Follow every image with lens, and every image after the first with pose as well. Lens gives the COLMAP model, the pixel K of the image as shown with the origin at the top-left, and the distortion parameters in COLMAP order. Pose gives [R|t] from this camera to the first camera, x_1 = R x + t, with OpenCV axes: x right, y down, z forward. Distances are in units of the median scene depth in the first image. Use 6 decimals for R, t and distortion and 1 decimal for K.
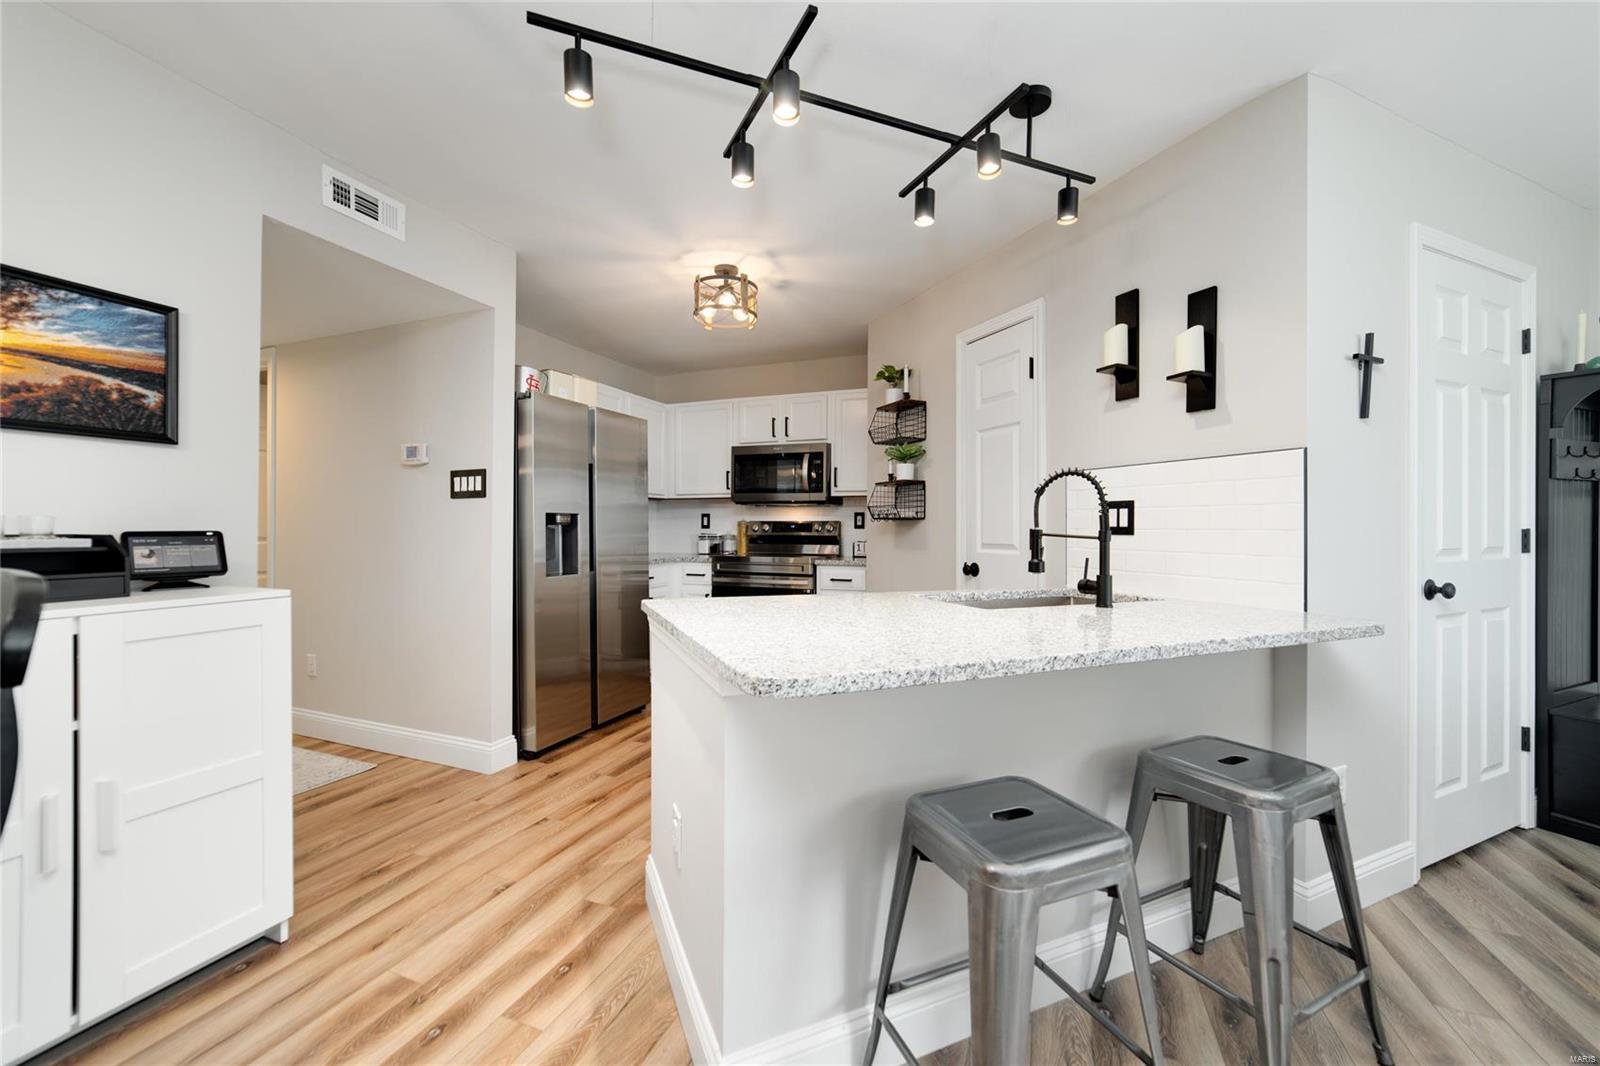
lens RADIAL K [[634.8, 0, 813.1], [0, 634.8, 527.1], [0, 0, 1]] dist [-0.001858, 0.000090]
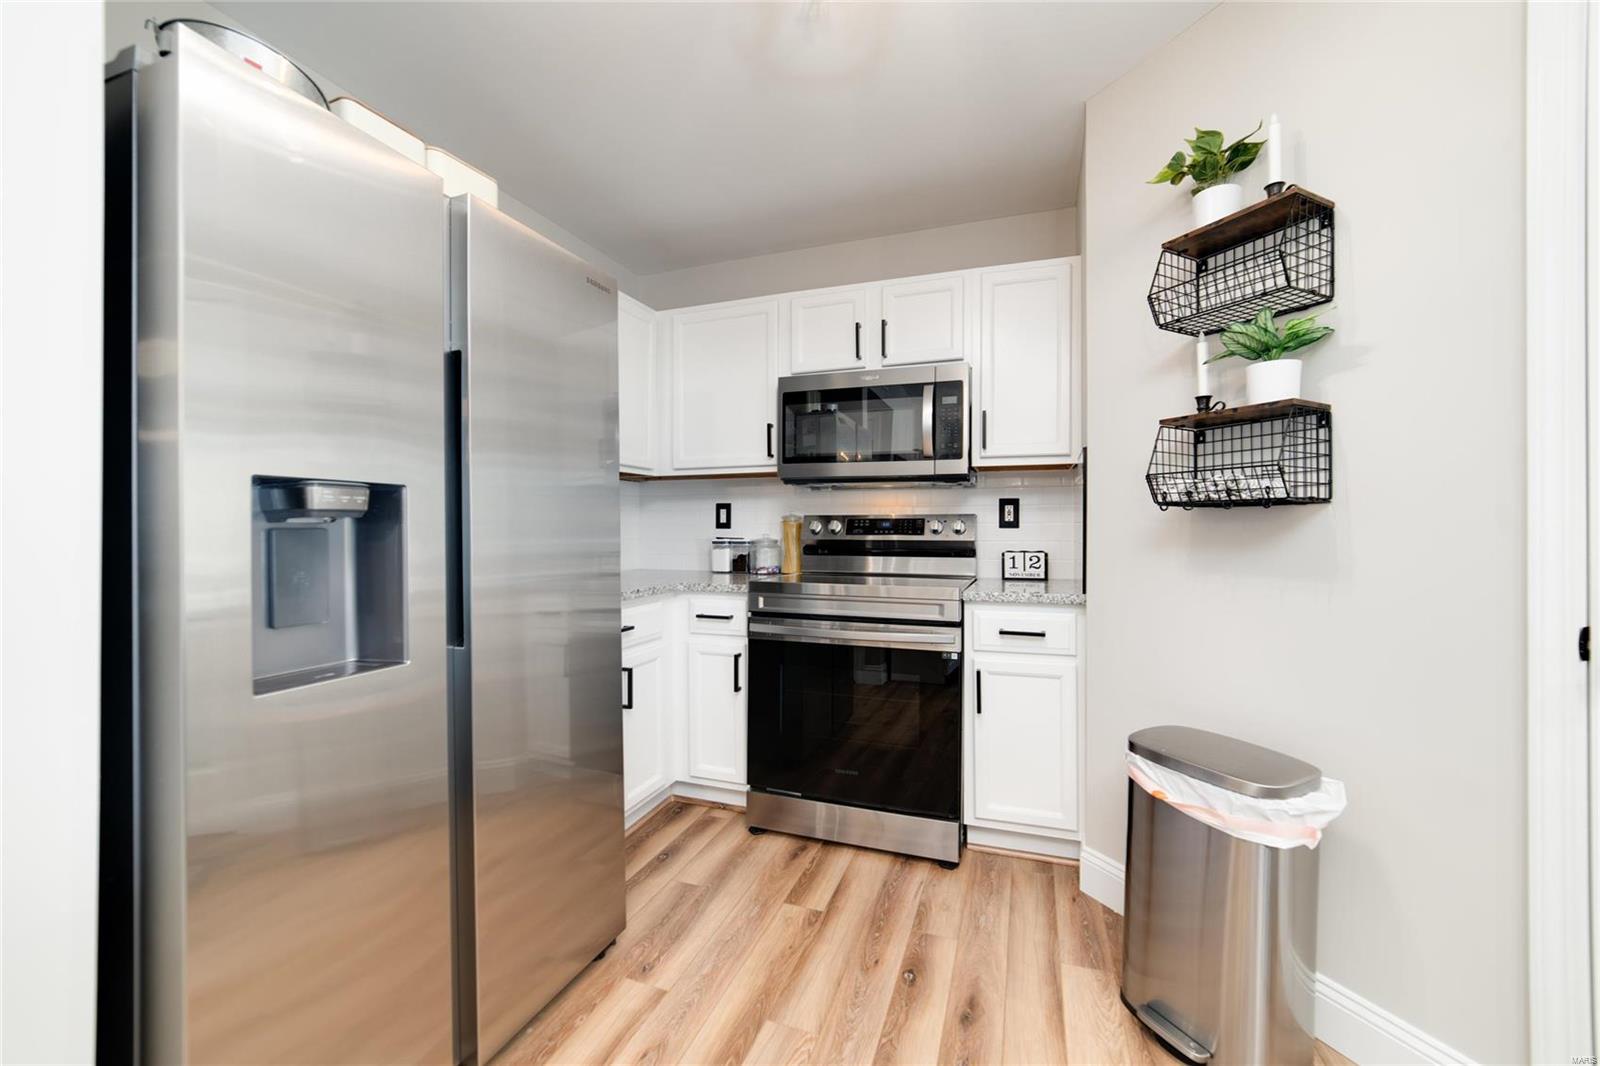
lens RADIAL K [[640.6, 0, 822.5], [0, 640.6, 524.3], [0, 0, 1]] dist [-0.002943, 0.000111]
pose [[0.999300, -0.002593, 0.037332, -0.111845], [0.002755, 0.999987, -0.004295, 0.001319], [-0.037320, 0.004395, 0.999294, 0.453183]]
